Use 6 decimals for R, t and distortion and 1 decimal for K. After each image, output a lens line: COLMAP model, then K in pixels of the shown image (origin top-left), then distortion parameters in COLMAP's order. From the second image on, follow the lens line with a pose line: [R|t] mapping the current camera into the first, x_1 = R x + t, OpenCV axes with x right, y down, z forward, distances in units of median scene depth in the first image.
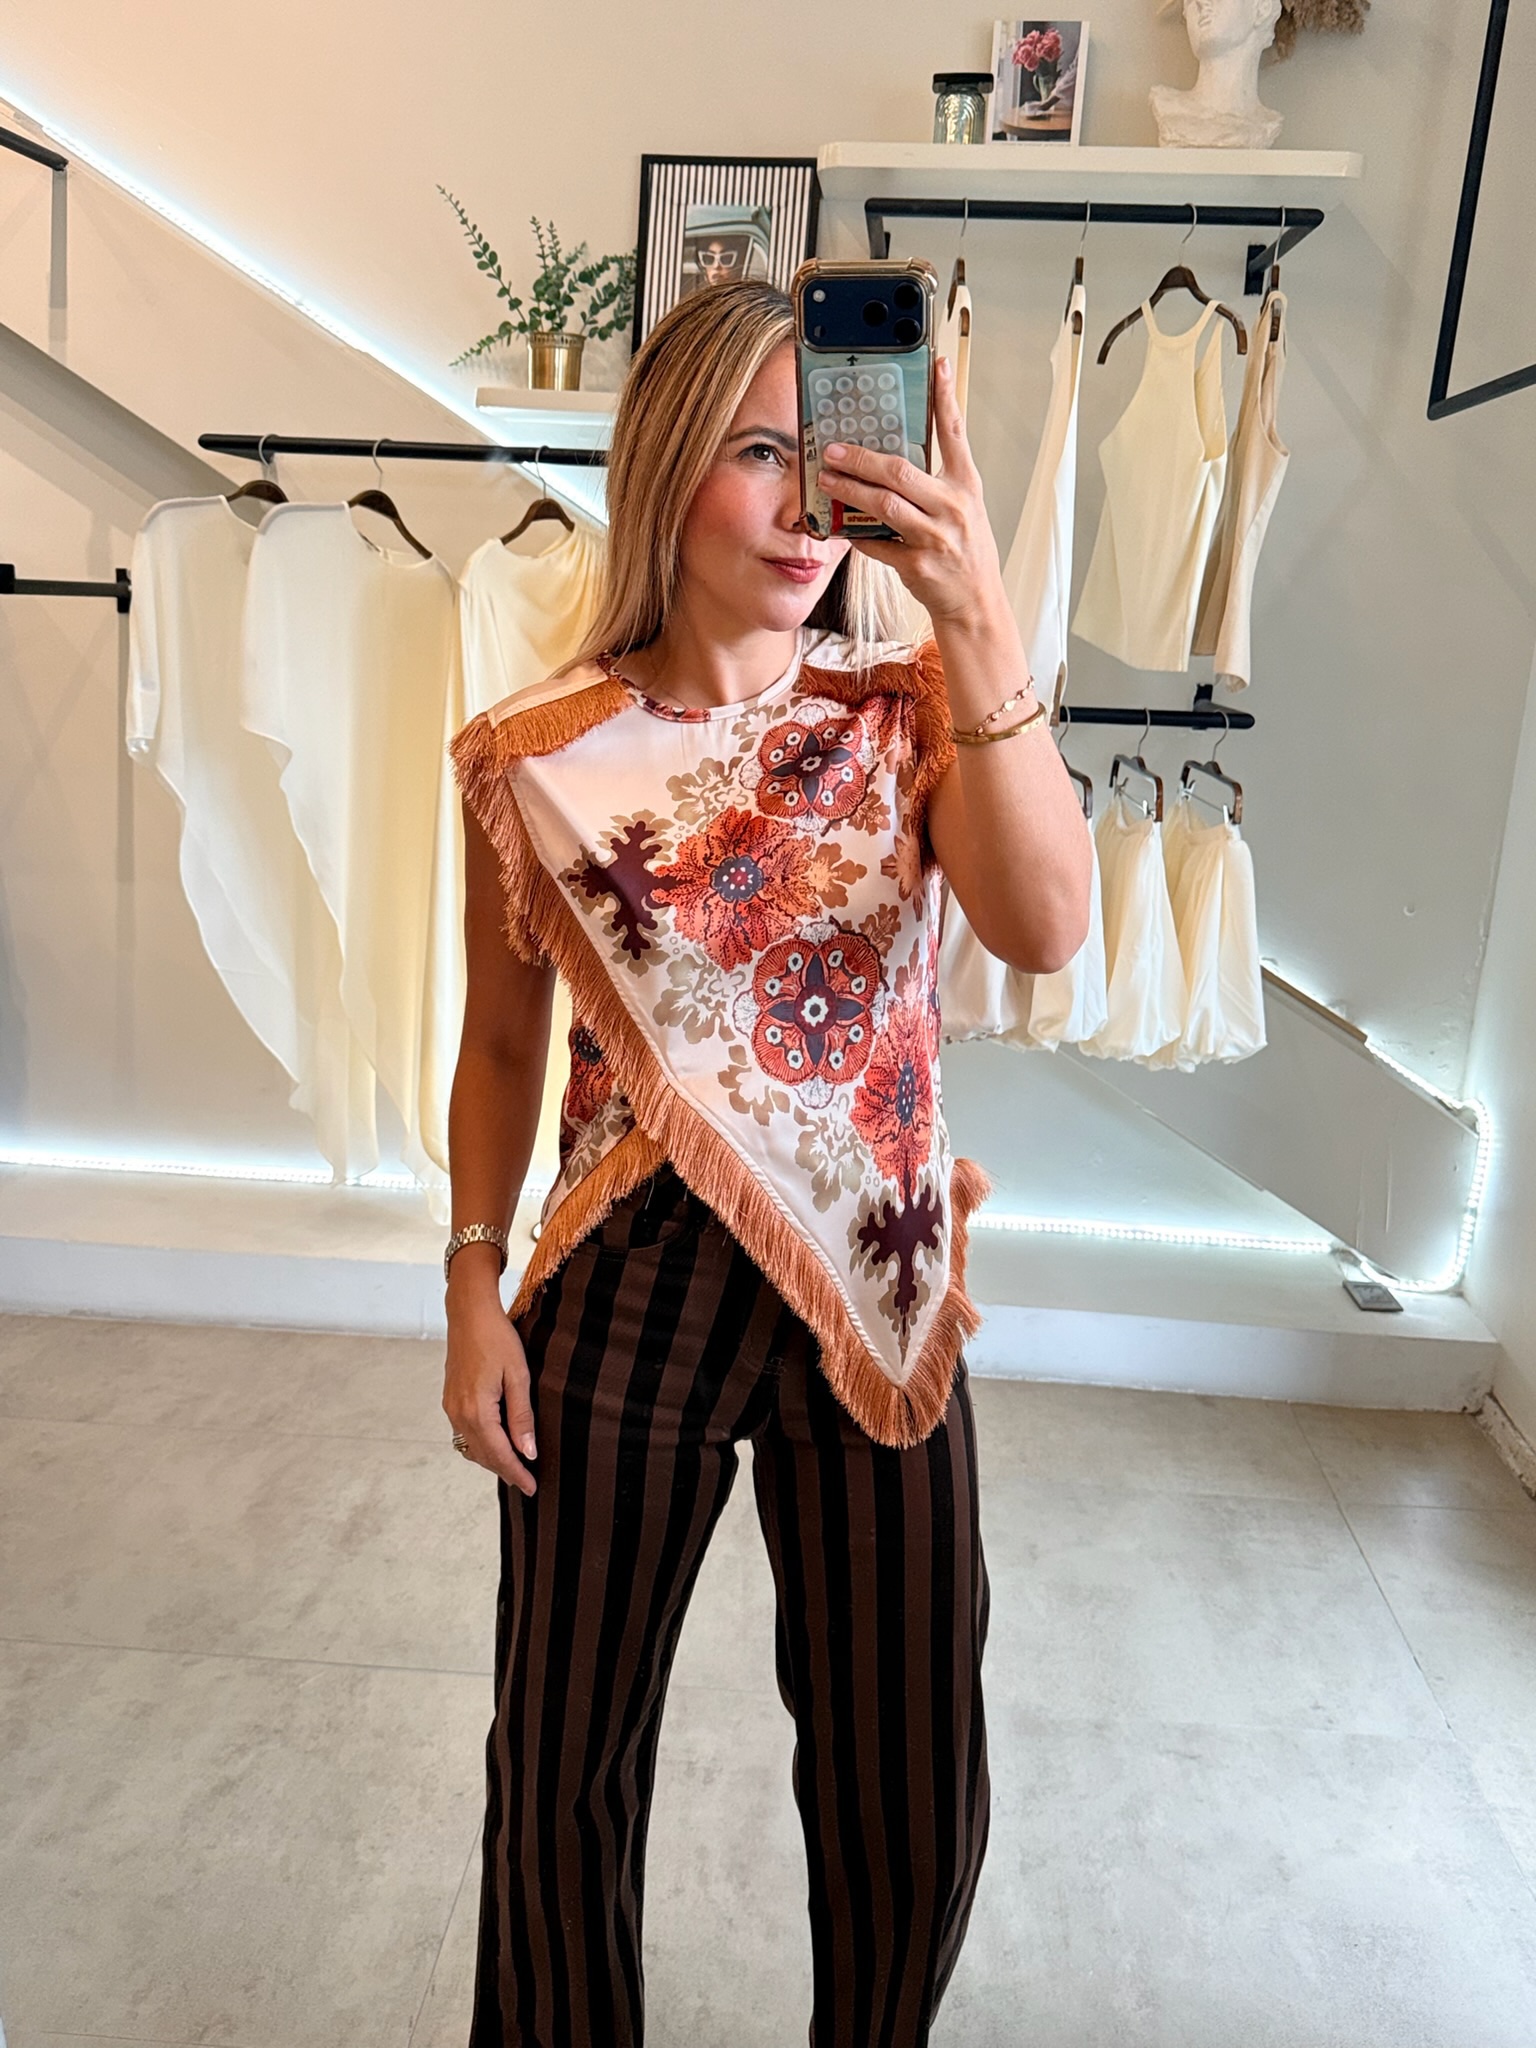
lens RADIAL K [[1811.9, 0, 762.7], [0, 1811.9, 1032.1], [0, 0, 1]] dist [0.083795, -0.170941]
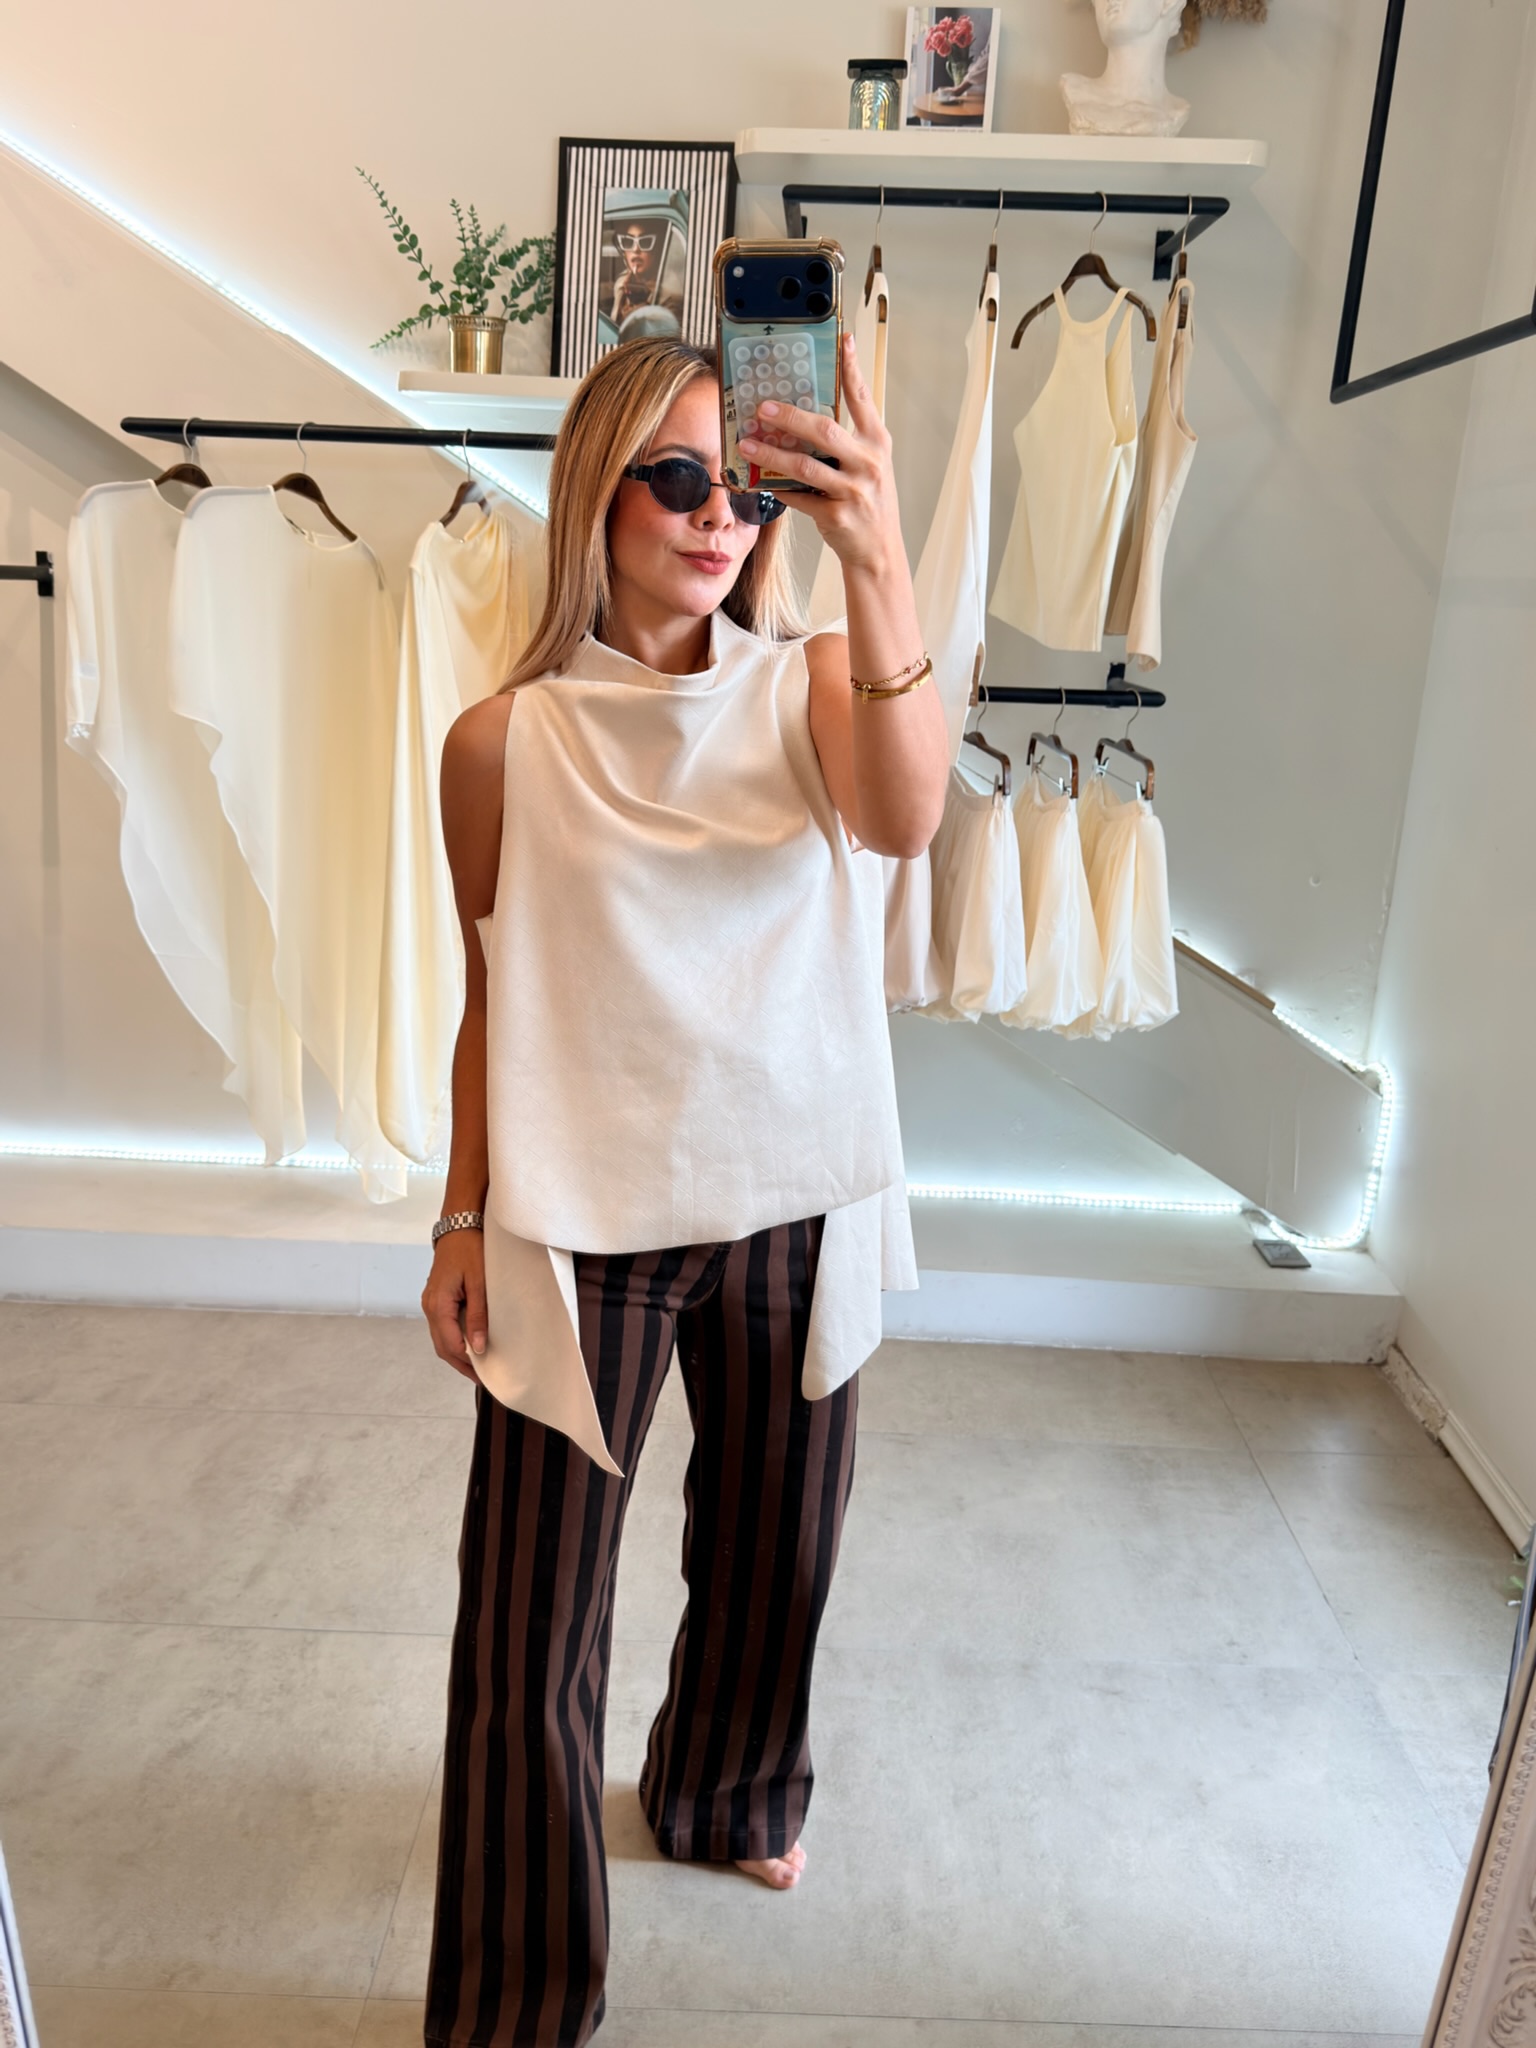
lens RADIAL K [[1801.4, 0, 761.6], [0, 1801.4, 1052.2], [0, 0, 1]] dist [0.136176, -0.313304]
pose [[0.998995, -0.014165, 0.042532, -0.005288], [0.013168, 0.999634, 0.023618, 0.001384], [-0.042851, -0.023034, 0.998816, -0.022696]]
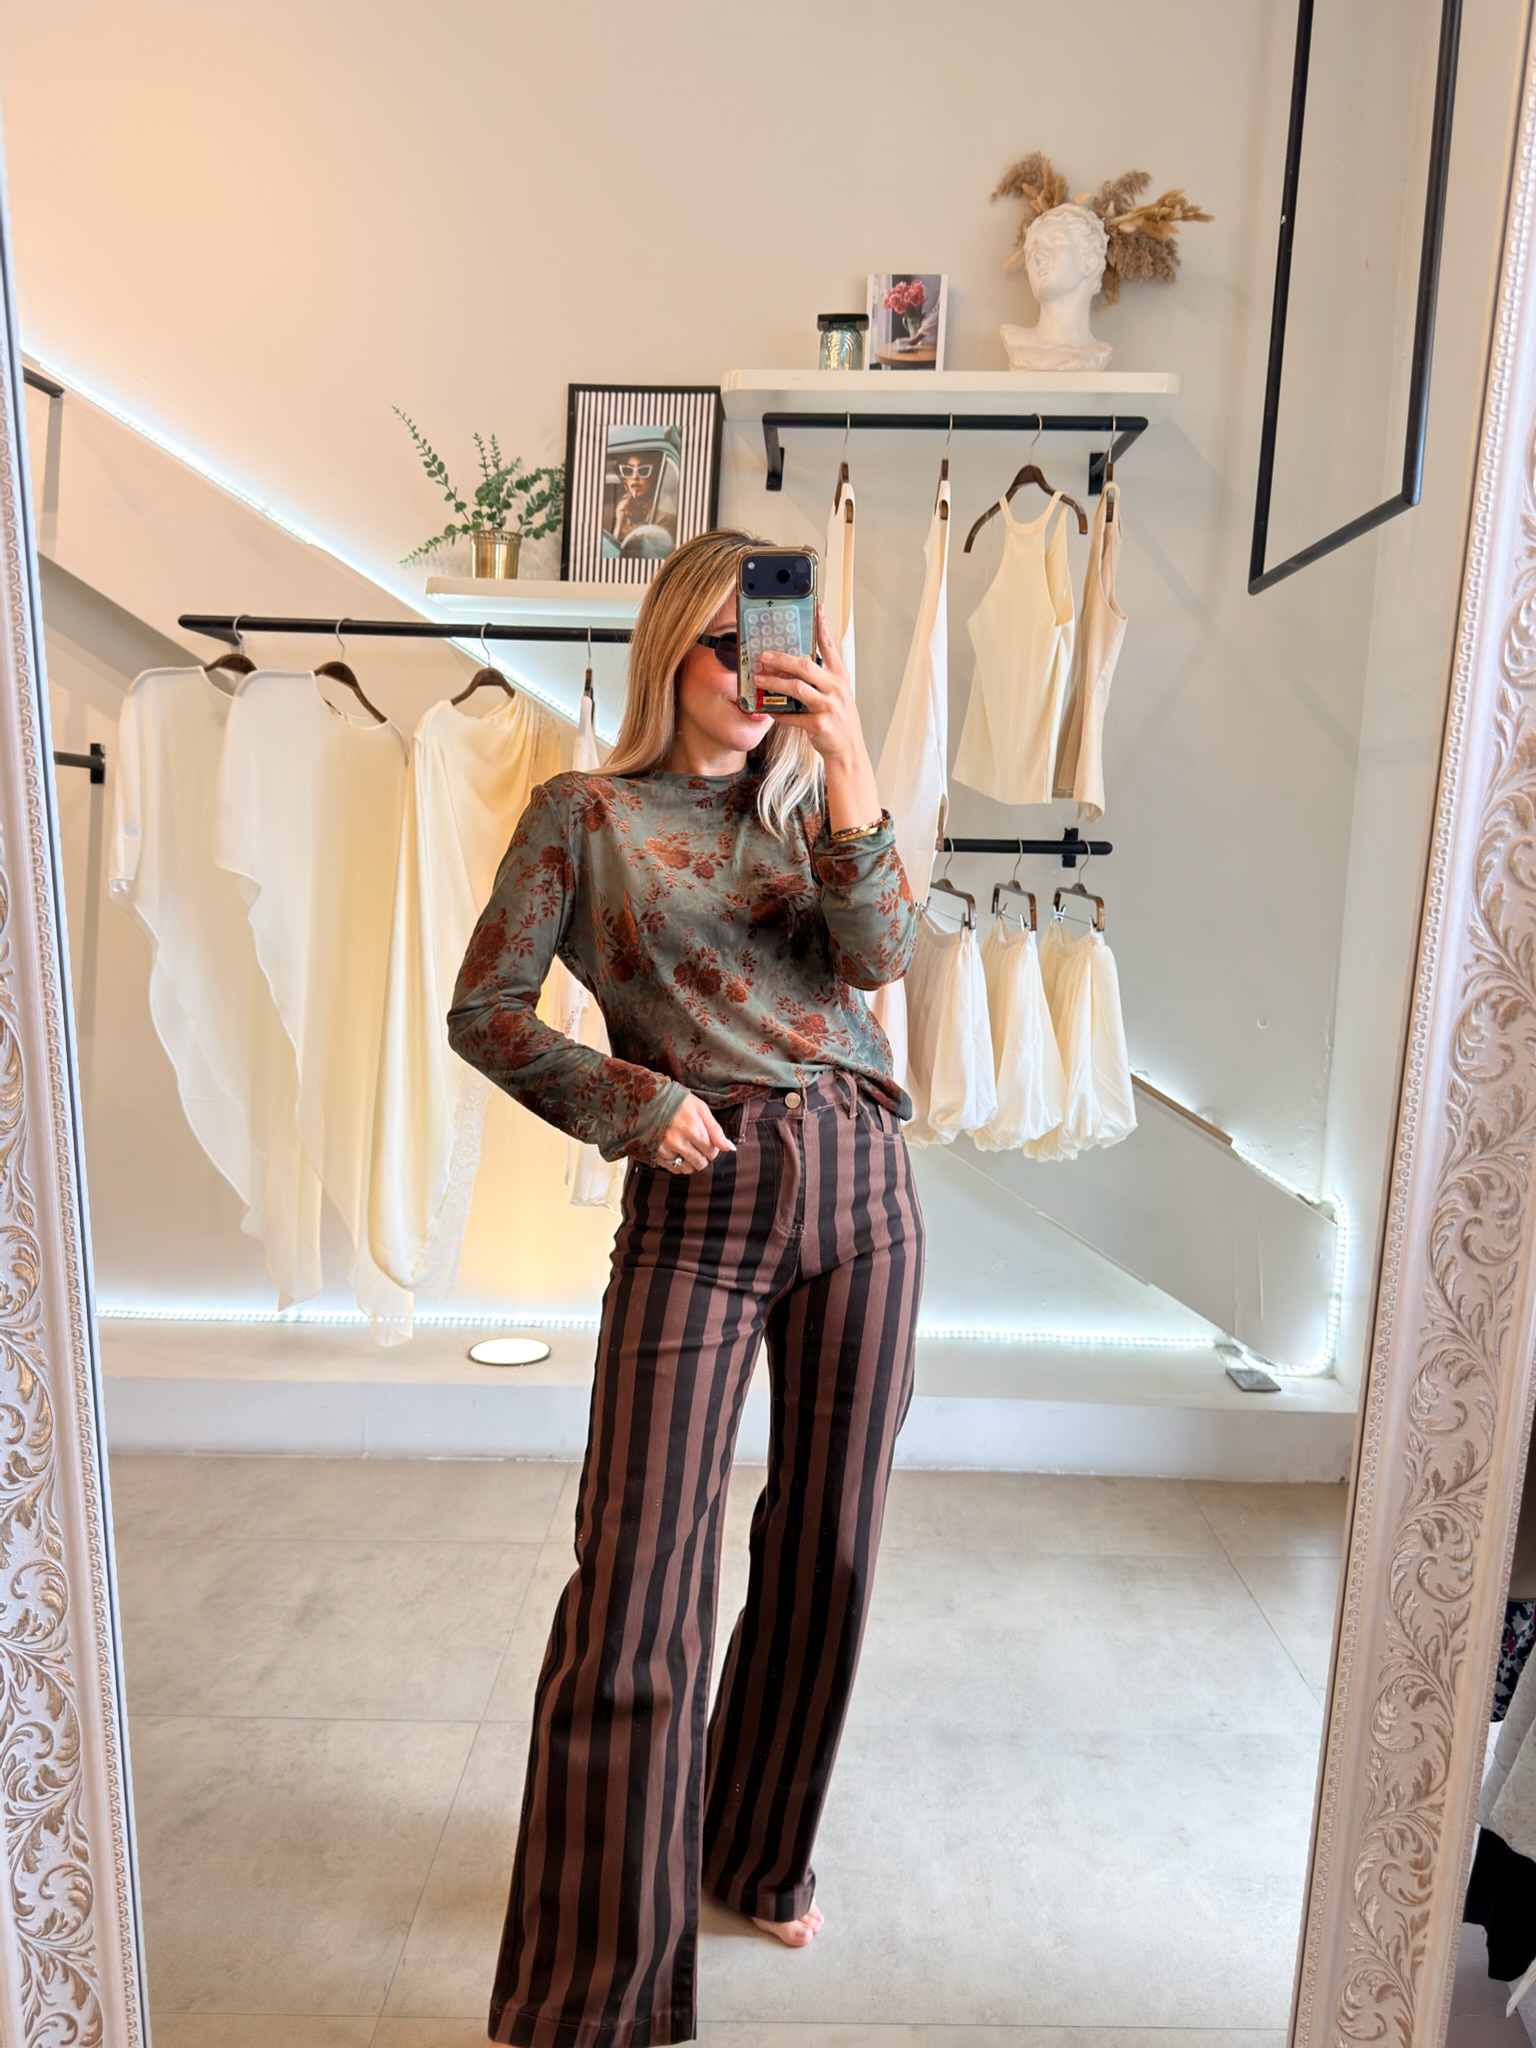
lens RADIAL K [[1806.3, 0, 758.0], [0, 1806.3, 1017.8], [0, 0, 1]] dist [0.160902, -0.354499]
pose [[0.998655, -0.017081, 0.048963, -0.010687], [0.023771, 0.989939, -0.139486, 0.087119], [-0.046087, 0.140462, 0.989013, -0.103209]]
